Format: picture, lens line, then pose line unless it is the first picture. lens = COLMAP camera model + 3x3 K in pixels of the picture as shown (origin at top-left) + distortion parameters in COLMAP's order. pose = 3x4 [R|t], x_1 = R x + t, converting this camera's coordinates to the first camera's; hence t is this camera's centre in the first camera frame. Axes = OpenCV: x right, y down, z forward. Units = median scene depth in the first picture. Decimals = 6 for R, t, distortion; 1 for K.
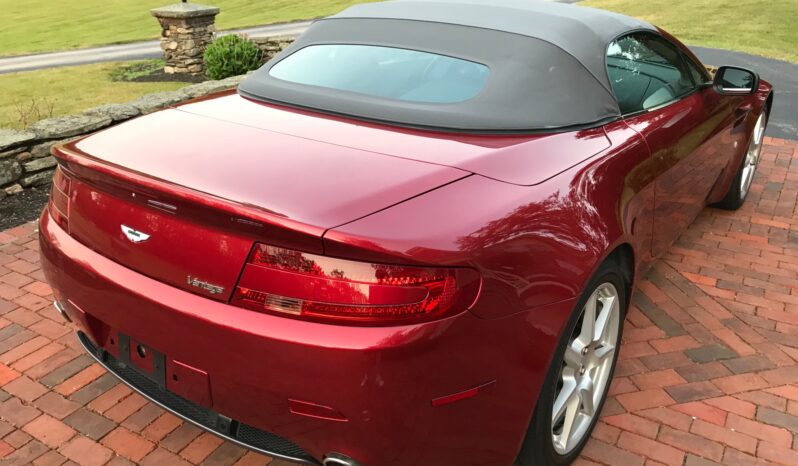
lens RADIAL K [[661.7, 0, 395.3], [0, 661.7, 228.9], [0, 0, 1]] dist [0.014917, -0.007873]
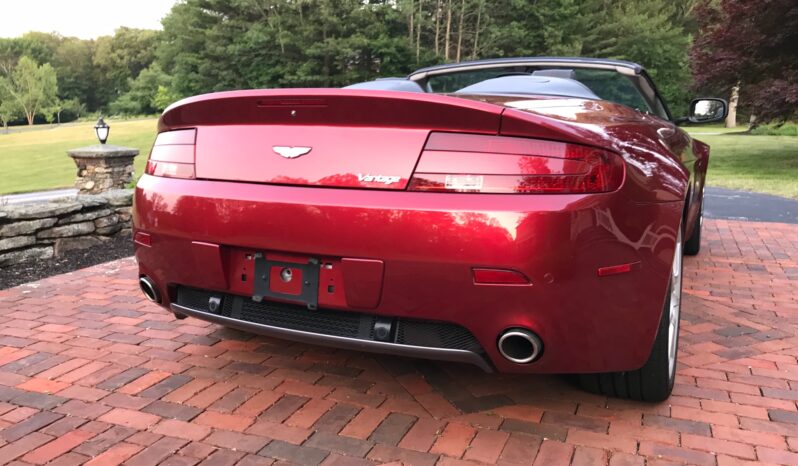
lens RADIAL K [[661.7, 0, 405.7], [0, 661.7, 230.4], [0, 0, 1]] dist [0.014917, -0.007873]
pose [[0.983825, -0.022592, 0.177701, -0.150279], [0.064474, 0.970191, -0.233606, 0.144421], [-0.167126, 0.241284, 0.955955, -0.002338]]
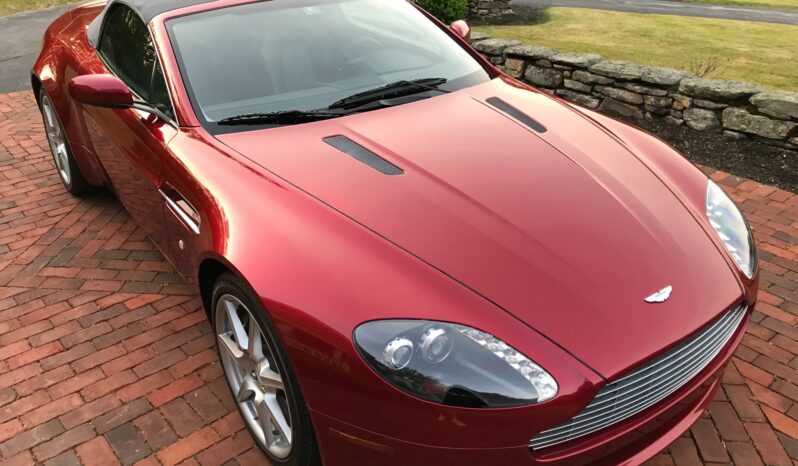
lens RADIAL K [[661.7, 0, 400.0], [0, 661.7, 229.8], [0, 0, 1]] dist [0.014917, -0.007873]
pose [[-0.301005, 0.446004, -0.842898, 0.777802], [-0.375323, 0.757147, 0.534660, -0.452590], [0.876658, 0.477294, -0.060509, 0.943035]]
